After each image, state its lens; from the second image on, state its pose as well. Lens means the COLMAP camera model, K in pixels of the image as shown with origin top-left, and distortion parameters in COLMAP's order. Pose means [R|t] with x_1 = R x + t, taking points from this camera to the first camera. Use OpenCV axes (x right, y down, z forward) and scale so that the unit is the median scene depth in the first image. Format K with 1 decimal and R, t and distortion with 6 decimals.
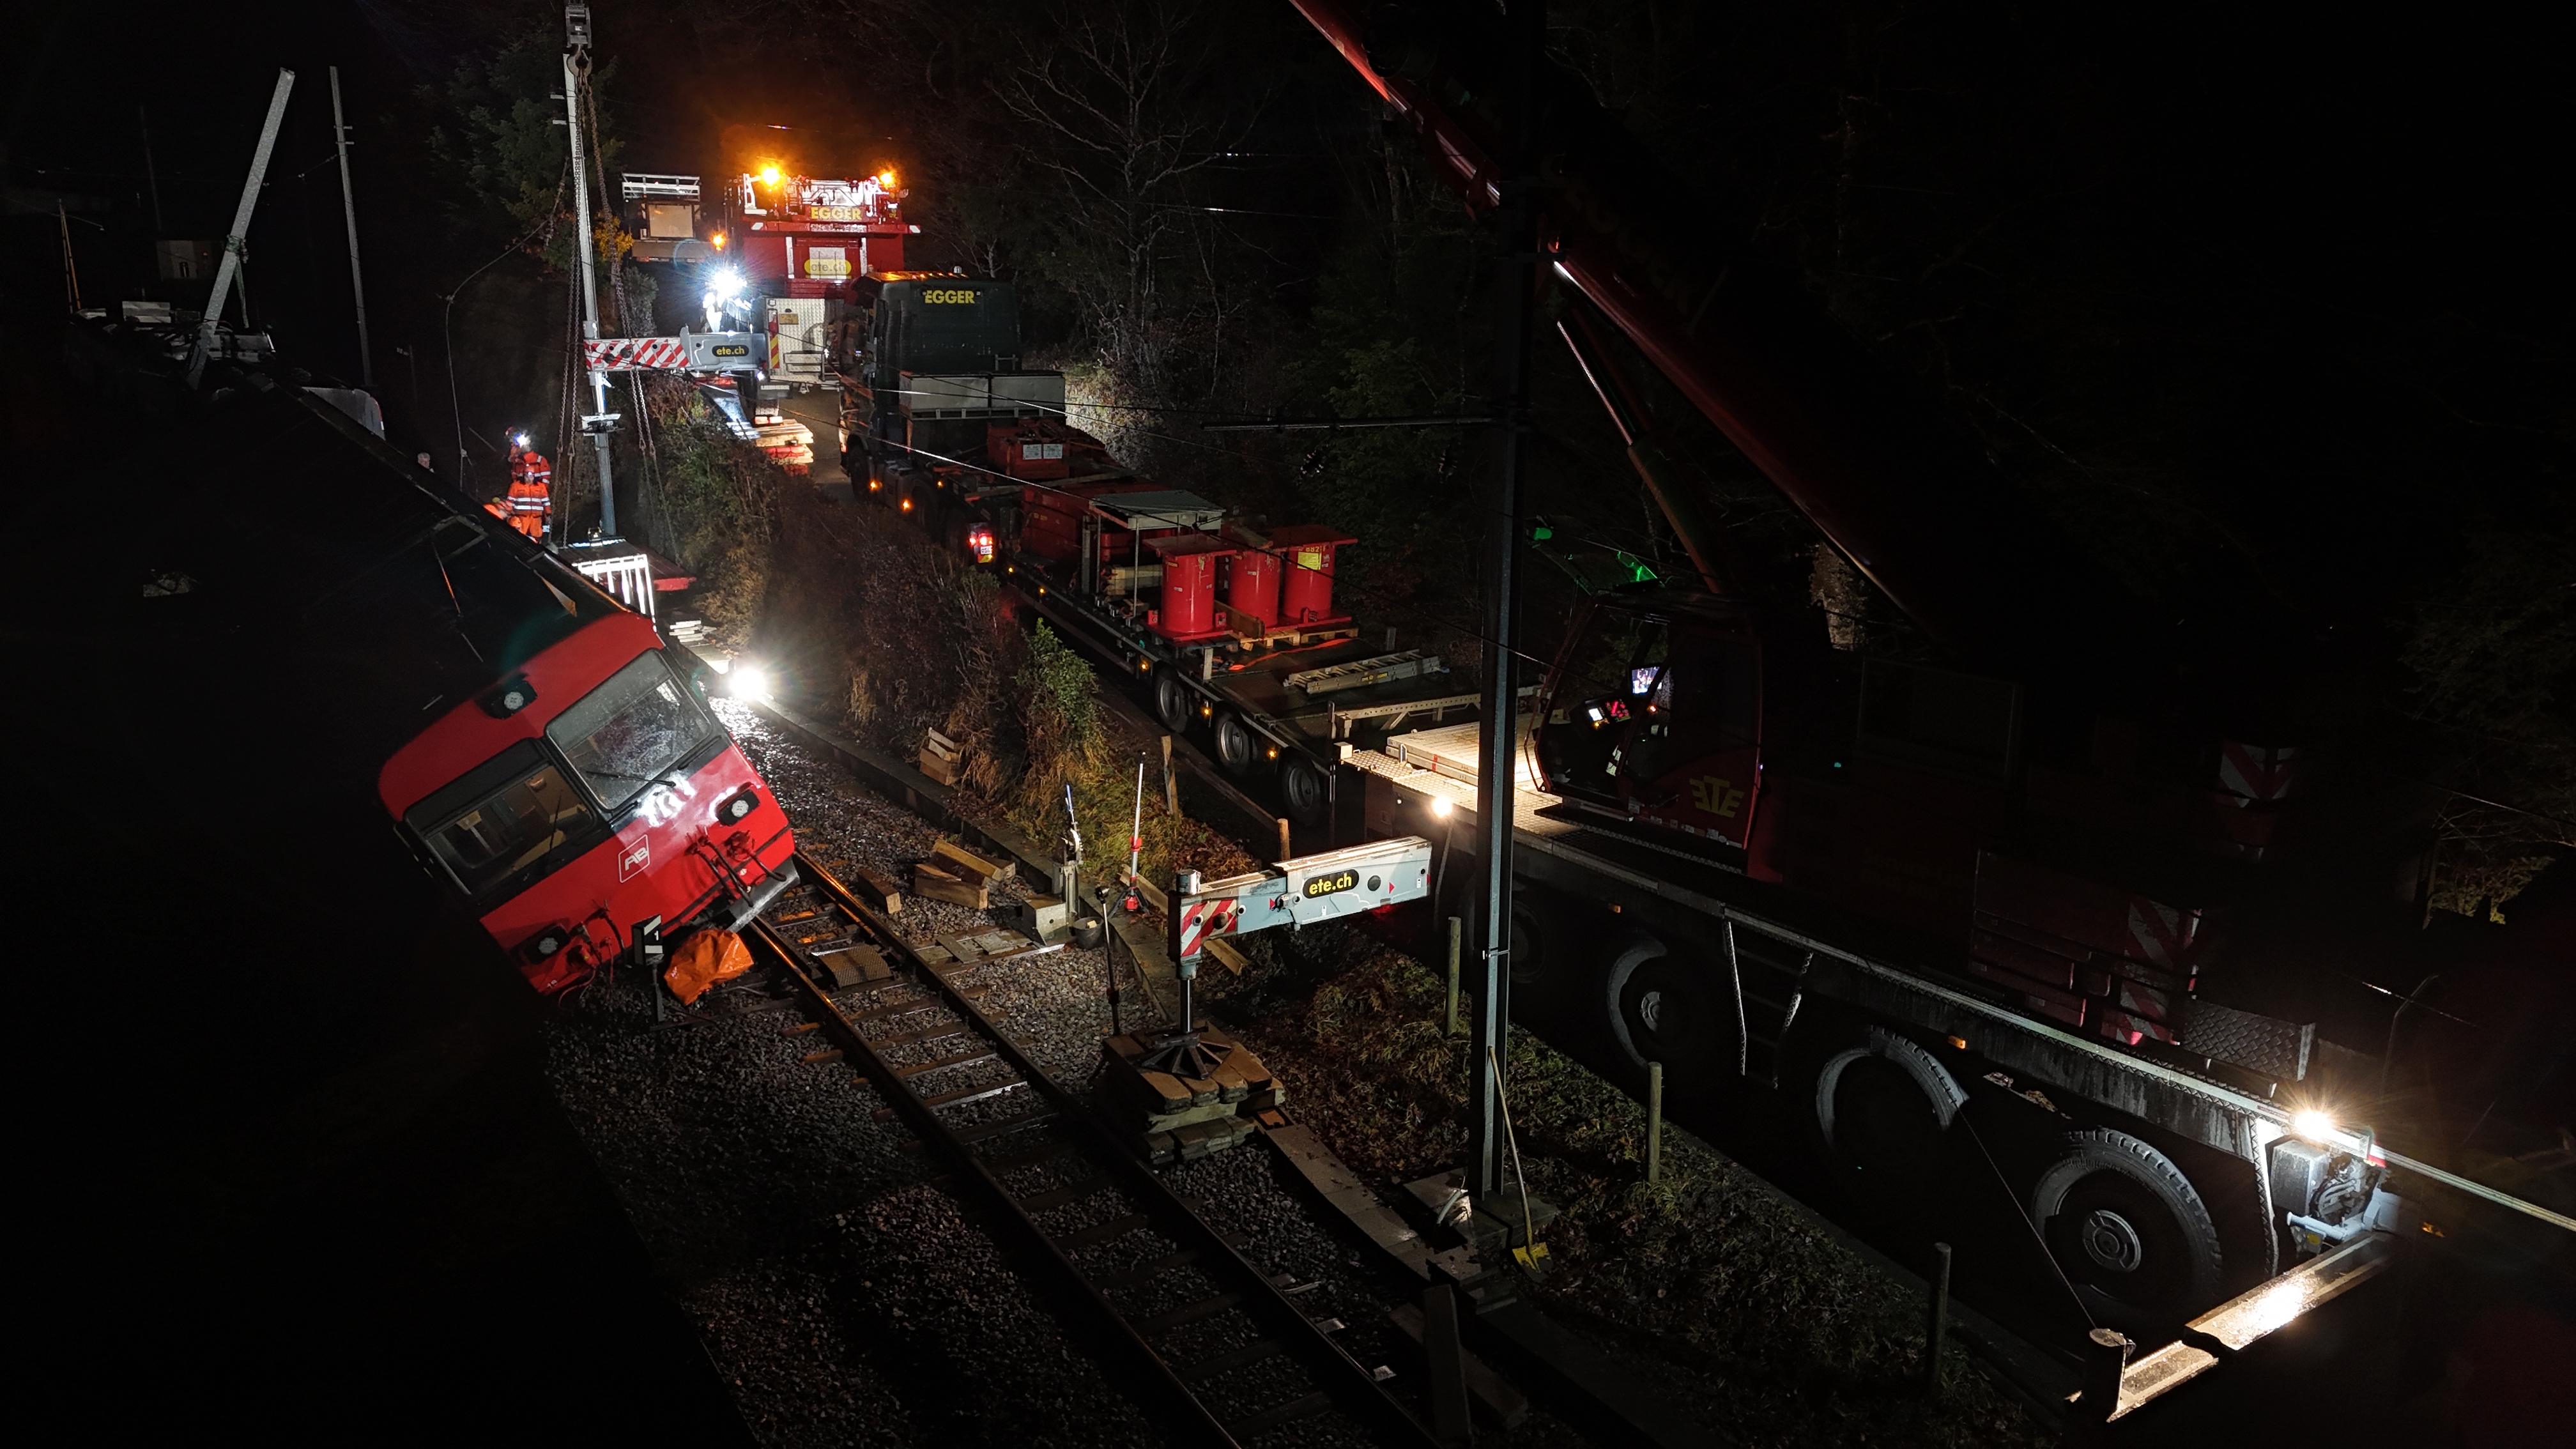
lens RADIAL K [[1889.7, 0, 1288.0], [0, 1889.7, 724.5], [0, 0, 1]] dist [0.111100, -0.133752]
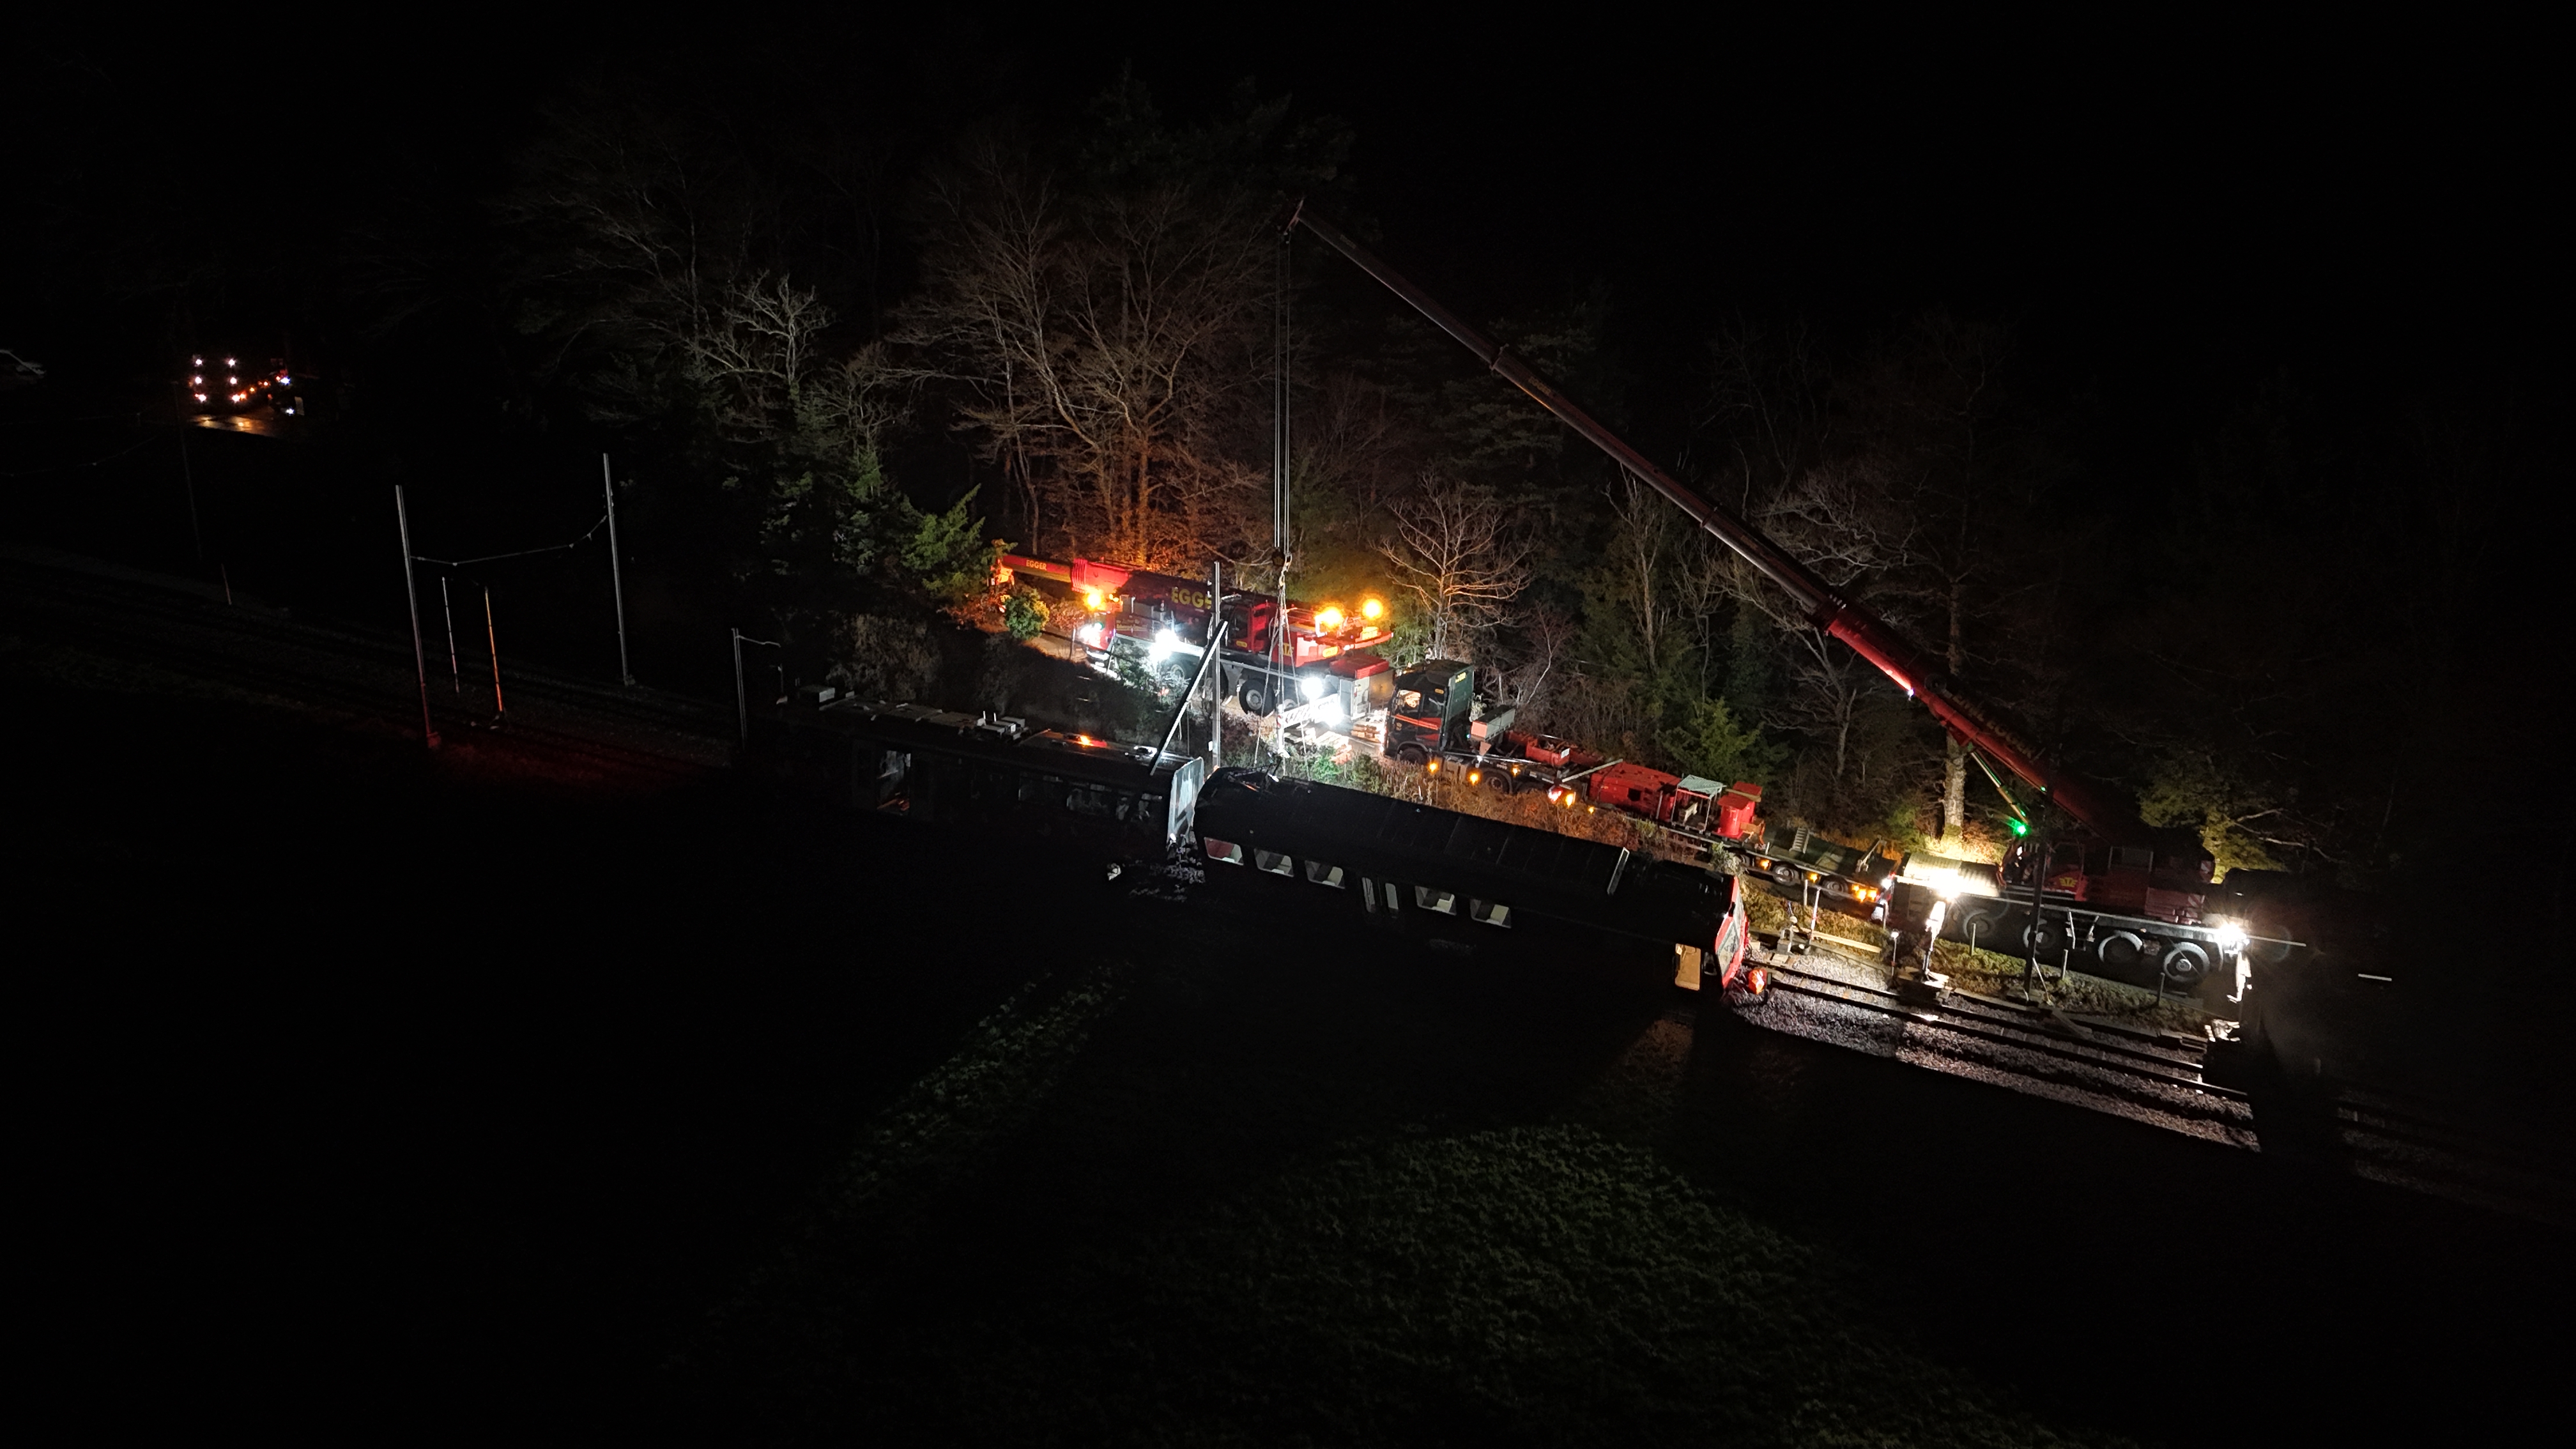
lens RADIAL K [[1889.7, 0, 1288.0], [0, 1889.7, 724.5], [0, 0, 1]] dist [0.111100, -0.133752]
pose [[0.856969, -0.139435, 0.496148, -2.565670], [0.117787, 0.990215, 0.074839, -0.642889], [-0.501728, -0.005695, 0.865007, -1.370106]]
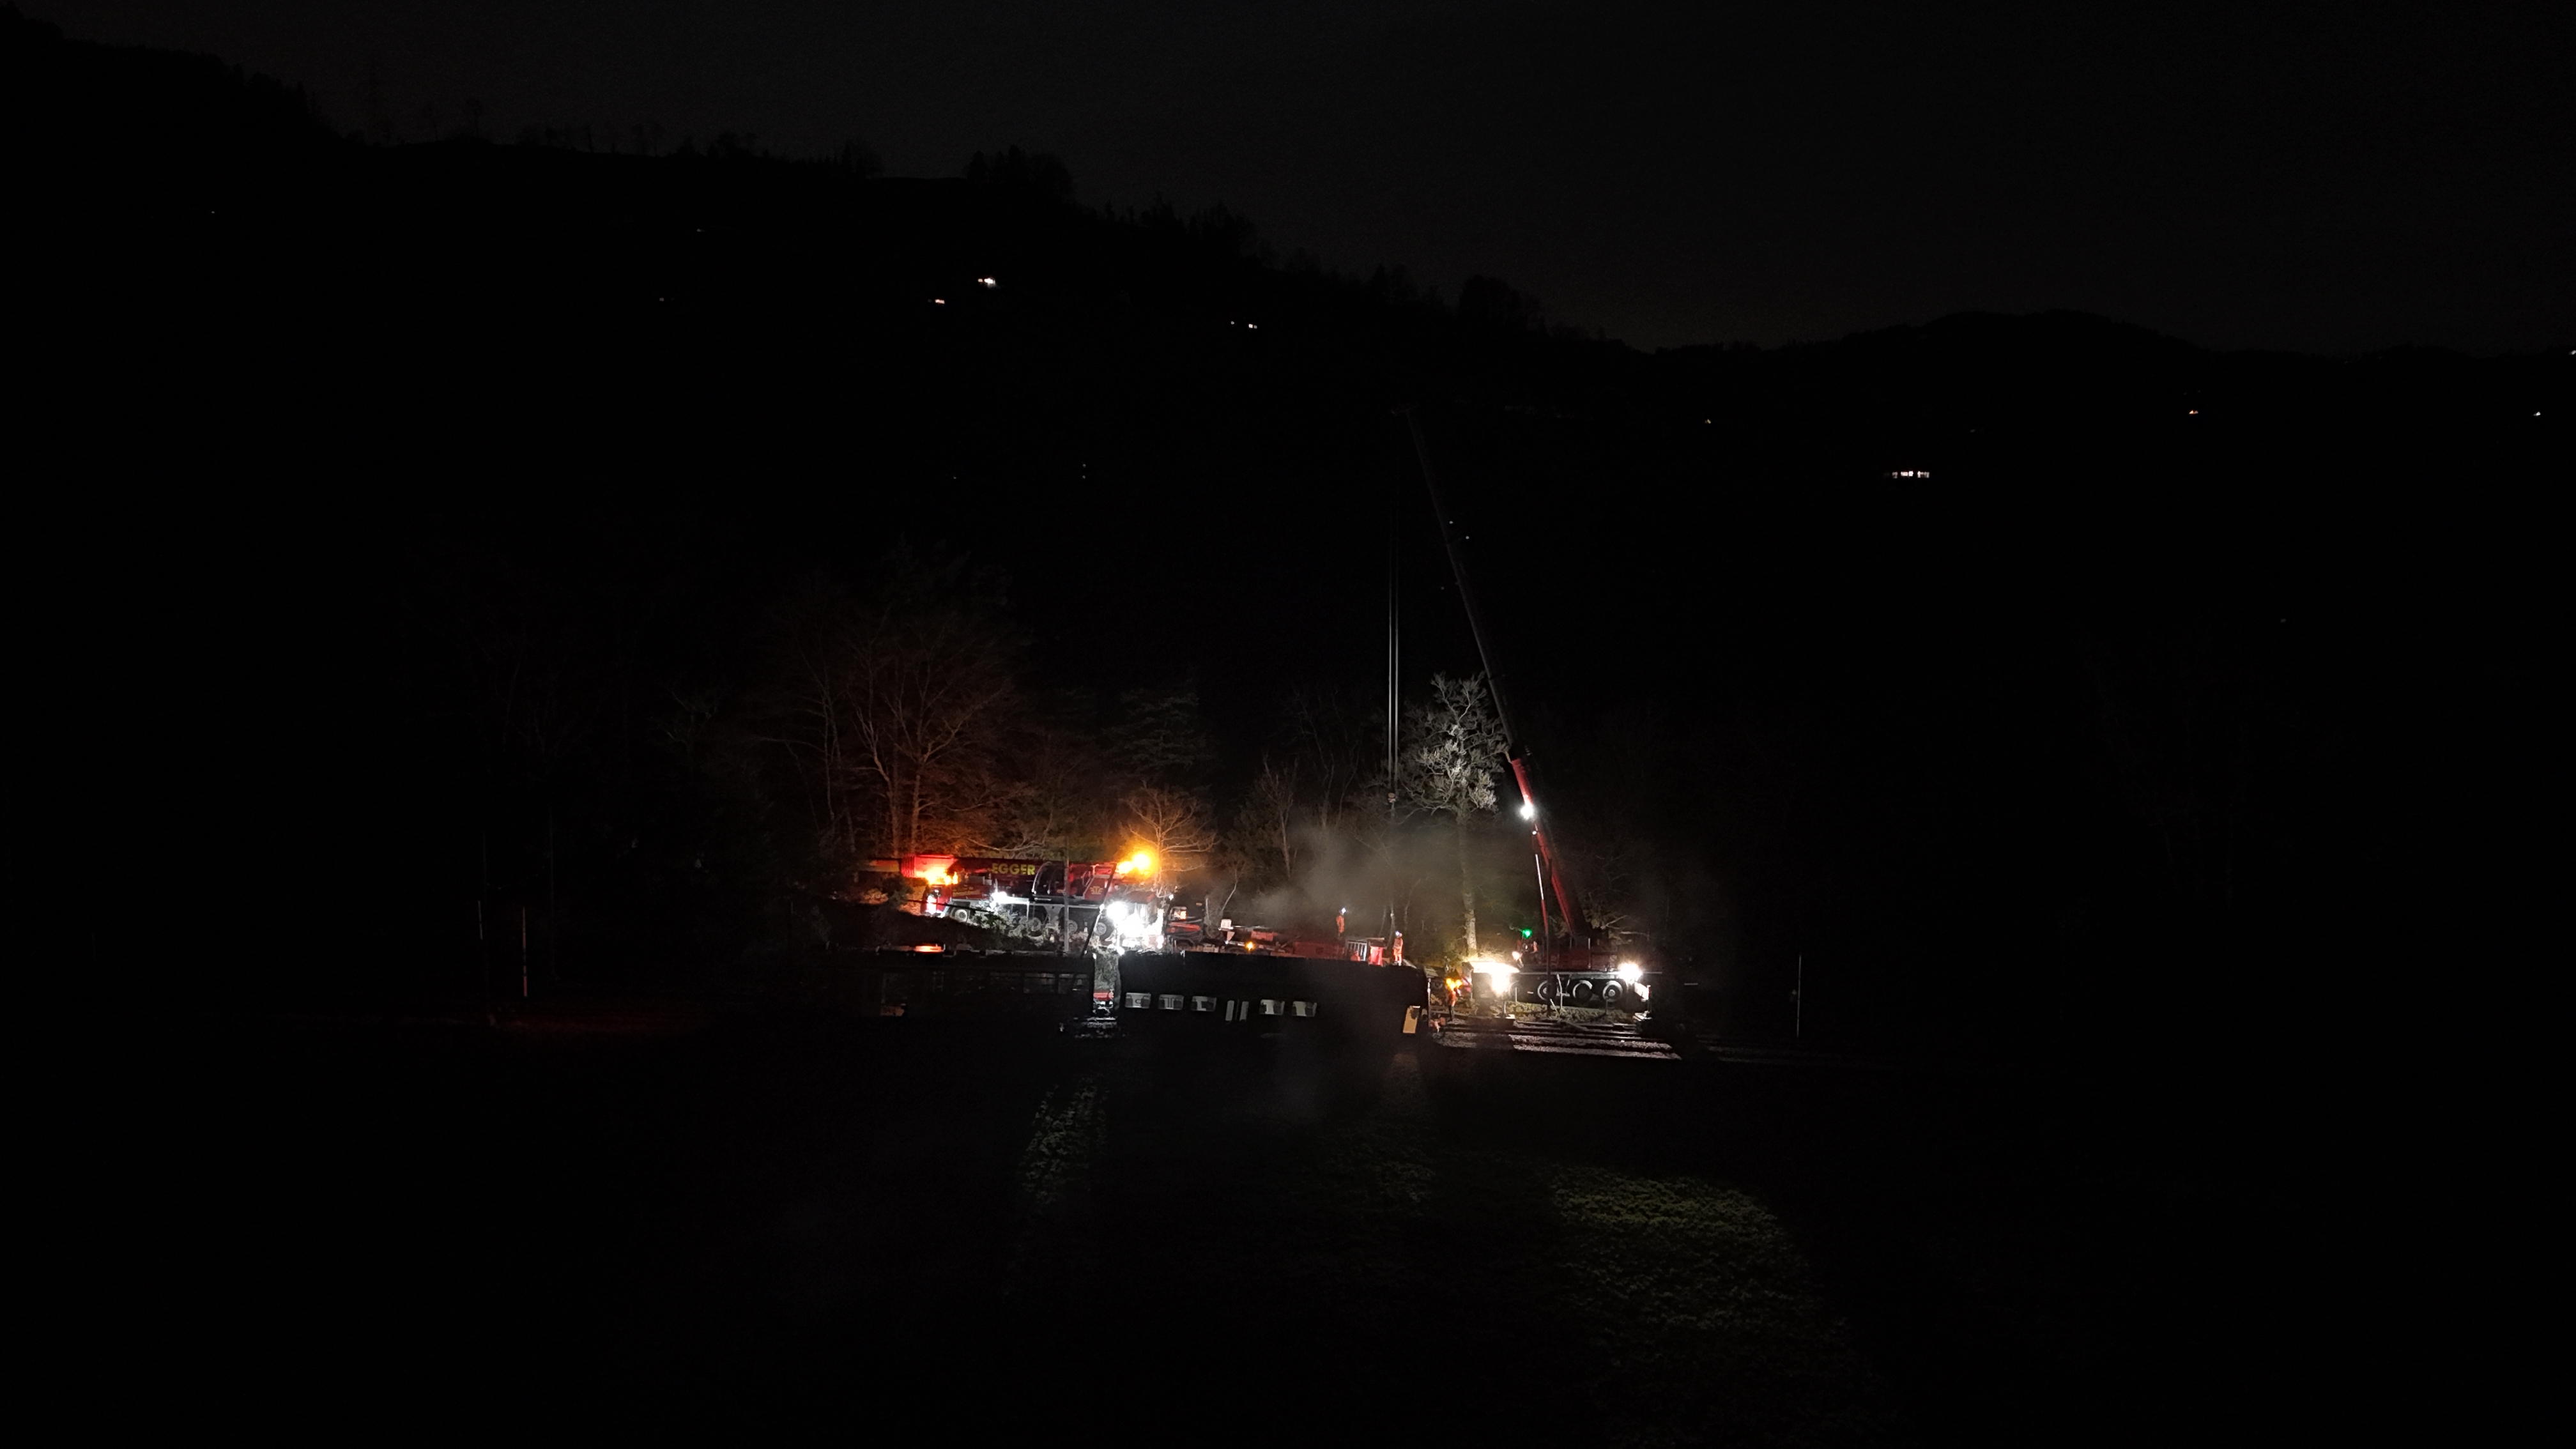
lens RADIAL K [[1889.7, 0, 1288.0], [0, 1889.7, 724.5], [0, 0, 1]] dist [0.111100, -0.133752]
pose [[0.489761, -0.069408, 0.869089, -5.725020], [0.201911, 0.978756, -0.035617, -0.691811], [-0.848154, 0.192922, 0.493371, -1.717232]]
